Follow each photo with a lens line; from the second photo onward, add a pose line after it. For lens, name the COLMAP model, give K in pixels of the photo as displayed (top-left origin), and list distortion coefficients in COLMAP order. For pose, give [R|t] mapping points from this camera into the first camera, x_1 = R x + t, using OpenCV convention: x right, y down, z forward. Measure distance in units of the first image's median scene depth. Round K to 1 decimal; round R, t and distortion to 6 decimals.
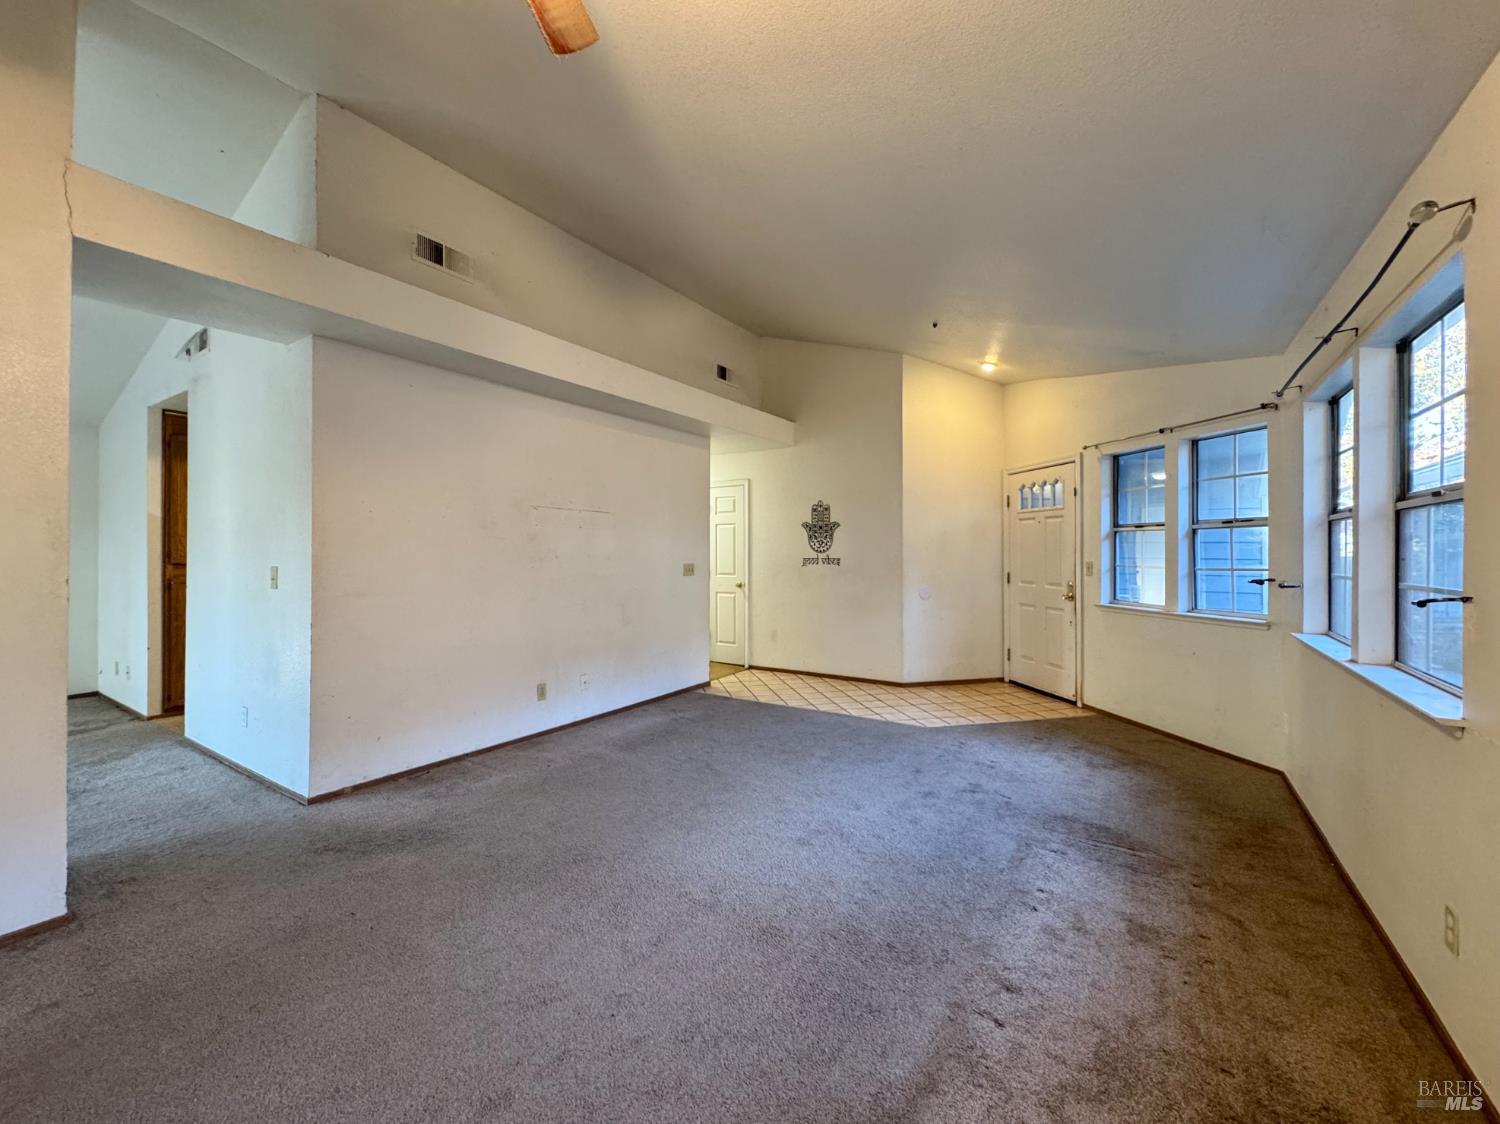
lens RADIAL K [[617.7, 0, 754.6], [0, 617.7, 545.0], [0, 0, 1]] dist [-0.000822, 0.000181]
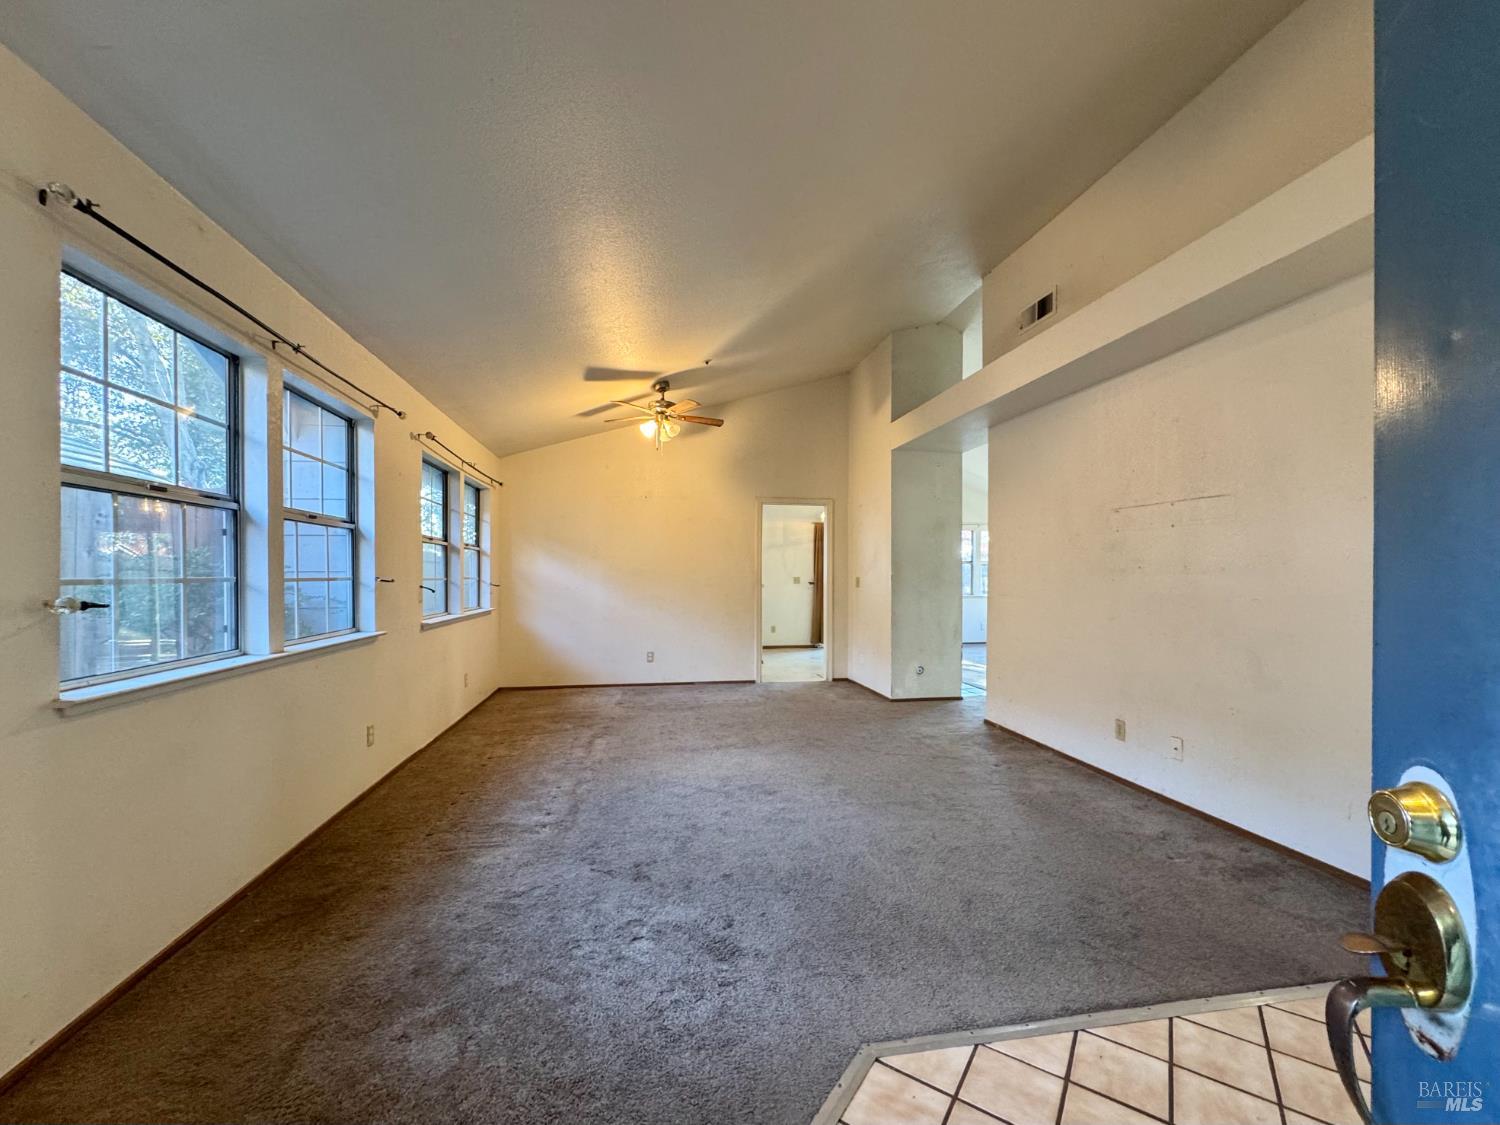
lens RADIAL K [[621.6, 0, 743.5], [0, 621.6, 579.8], [0, 0, 1]] dist [0.000444, 0.000089]
pose [[-0.738459, -0.001437, -0.674297, 0.664675], [-0.006450, 0.999967, 0.004933, 0.038330], [0.674268, 0.007992, -0.738444, 1.417760]]
